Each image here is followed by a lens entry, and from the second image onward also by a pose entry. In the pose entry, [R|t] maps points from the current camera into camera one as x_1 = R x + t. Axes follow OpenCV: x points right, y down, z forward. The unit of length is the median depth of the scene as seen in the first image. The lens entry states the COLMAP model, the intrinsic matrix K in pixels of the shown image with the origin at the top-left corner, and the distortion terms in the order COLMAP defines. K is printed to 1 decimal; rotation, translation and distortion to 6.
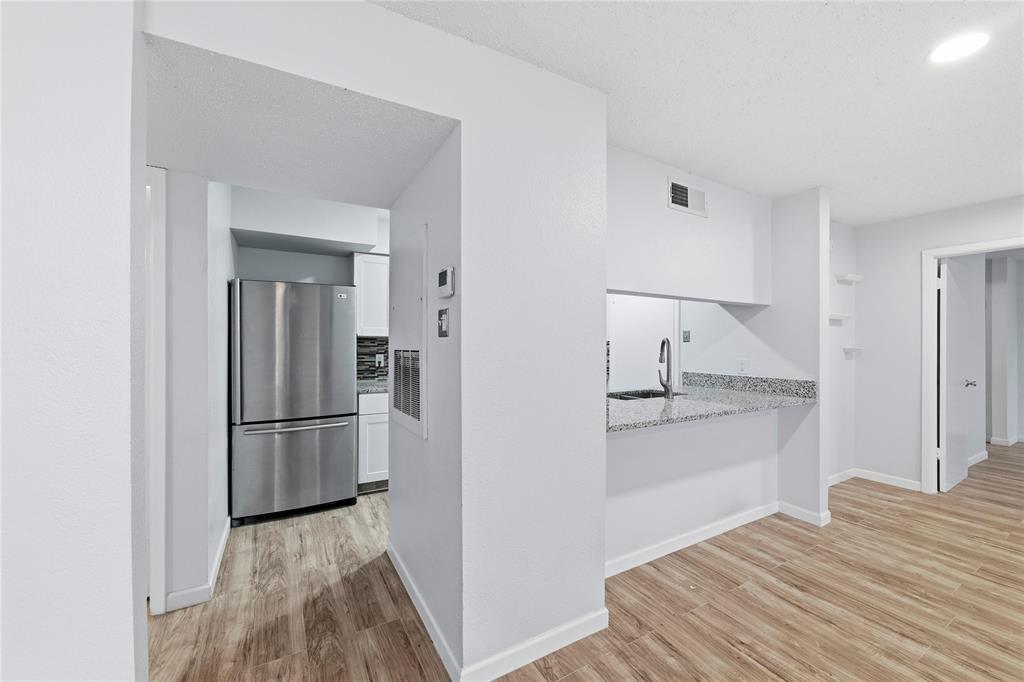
lens RADIAL K [[403.5, 0, 513.3], [0, 403.5, 340.8], [0, 0, 1]] dist [0.001200, -0.000438]
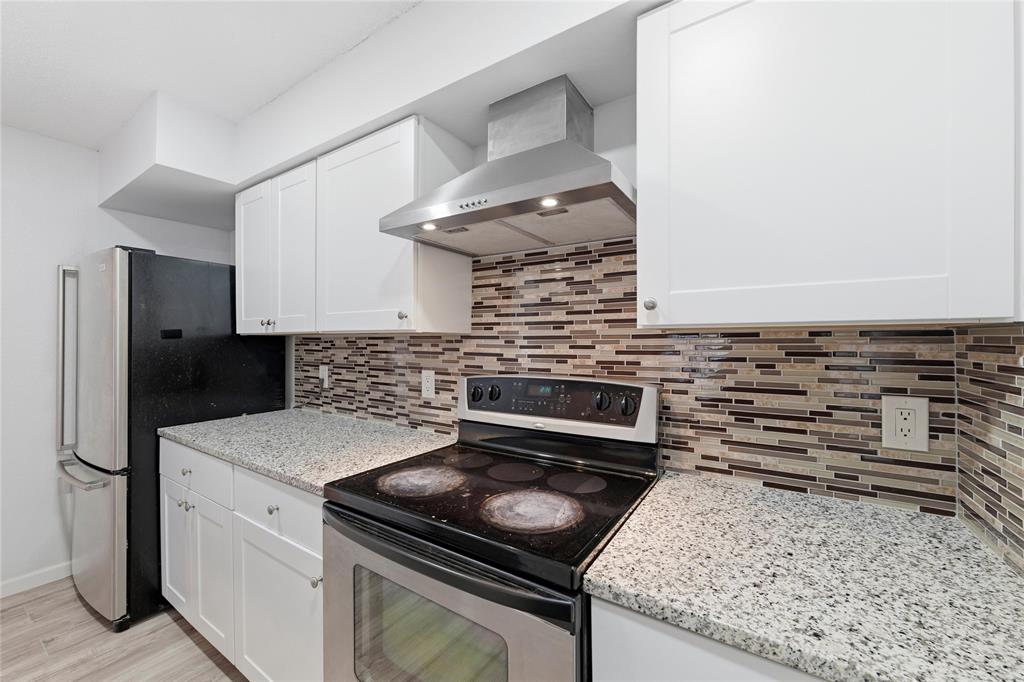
lens RADIAL K [[403.5, 0, 512.6], [0, 403.5, 340.5], [0, 0, 1]] dist [0.001200, -0.000438]
pose [[0.448861, -0.007753, -0.893568, 0.287824], [0.004032, 0.999970, -0.006650, 0.003414], [0.893592, -0.000617, 0.448879, 0.986931]]
